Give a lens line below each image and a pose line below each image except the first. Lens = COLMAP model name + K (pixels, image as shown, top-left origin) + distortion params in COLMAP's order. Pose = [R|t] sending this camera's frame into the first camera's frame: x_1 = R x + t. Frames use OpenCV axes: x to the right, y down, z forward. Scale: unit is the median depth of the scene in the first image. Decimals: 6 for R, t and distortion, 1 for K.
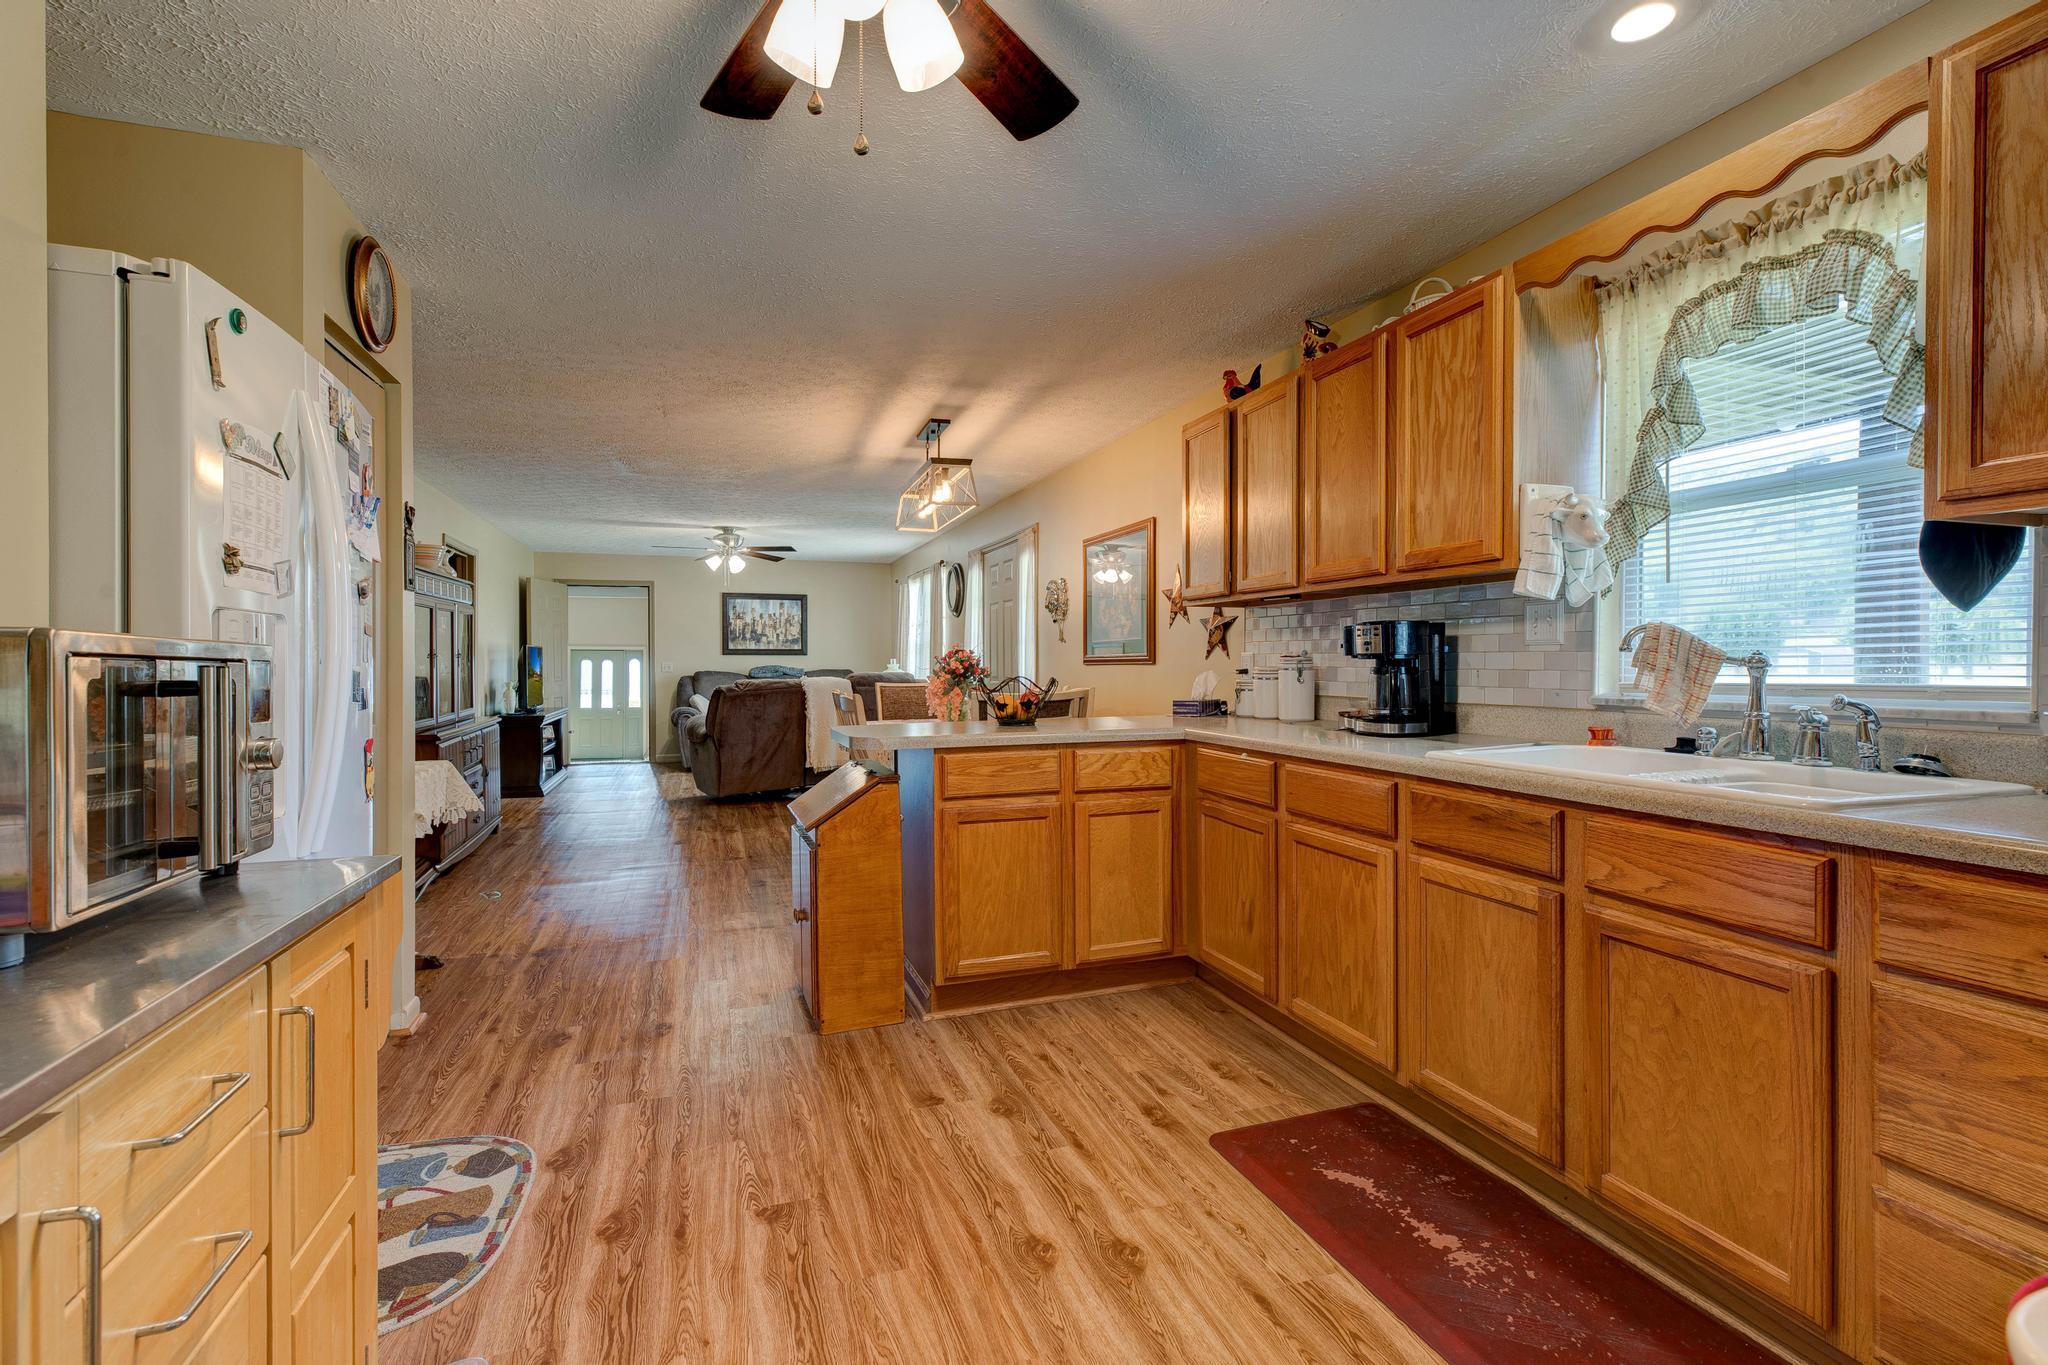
lens RADIAL K [[882.3, 0, 1024.0], [0, 882.3, 682.5], [0, 0, 1]] dist [0.000747, -0.000019]
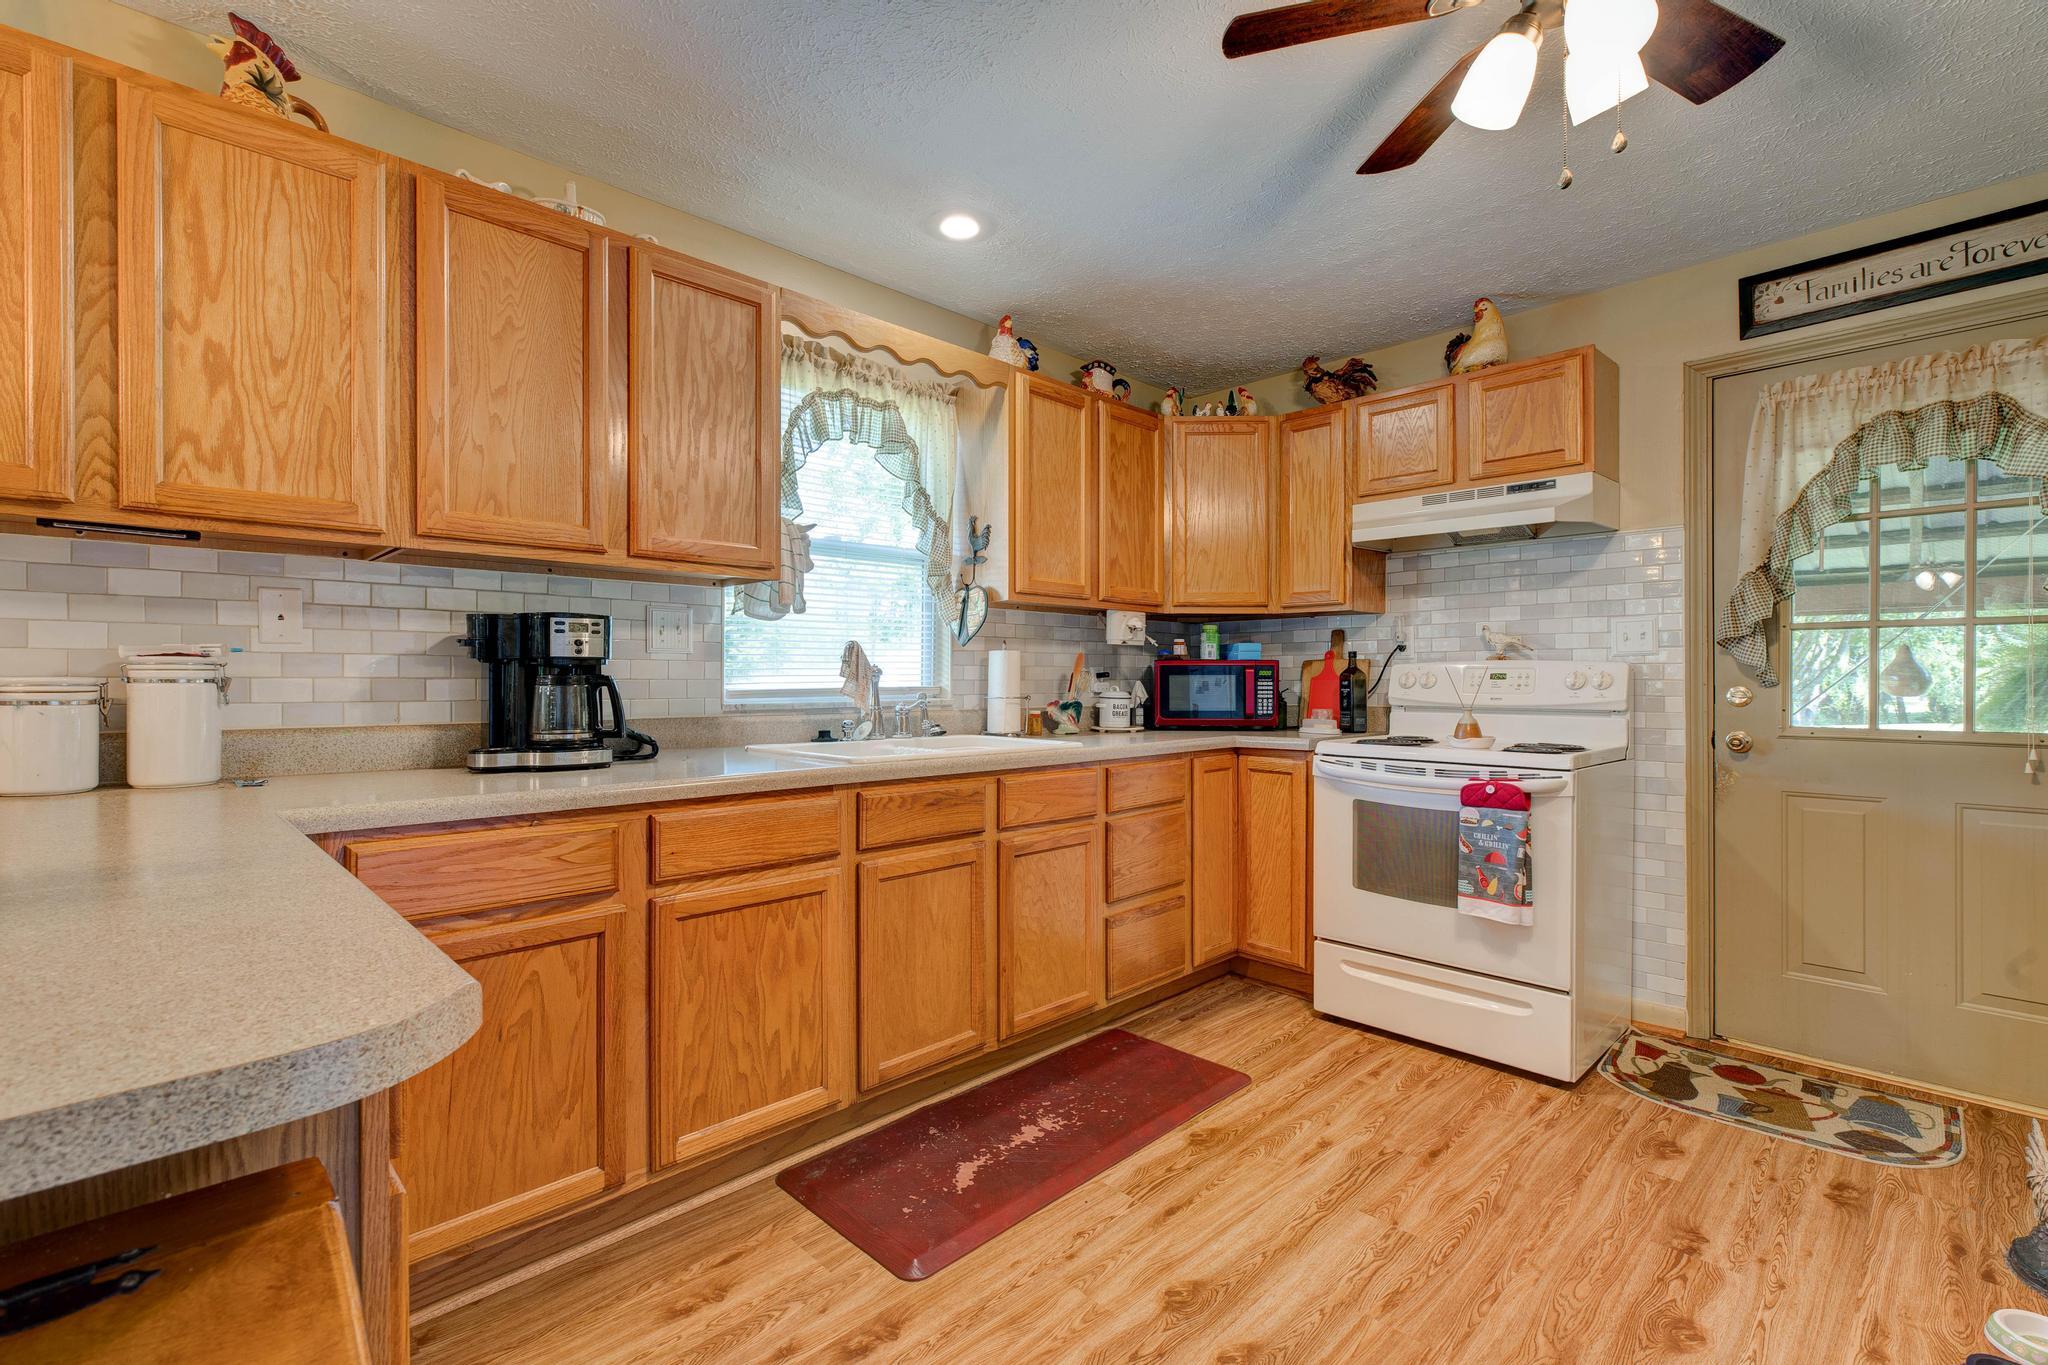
lens RADIAL K [[882.3, 0, 1024.0], [0, 882.3, 682.5], [0, 0, 1]] dist [0.000747, -0.000019]
pose [[-0.400052, -0.002619, 0.916489, -0.611515], [0.020303, 0.999725, 0.011719, -0.018259], [-0.916268, 0.023295, -0.399889, 1.372625]]
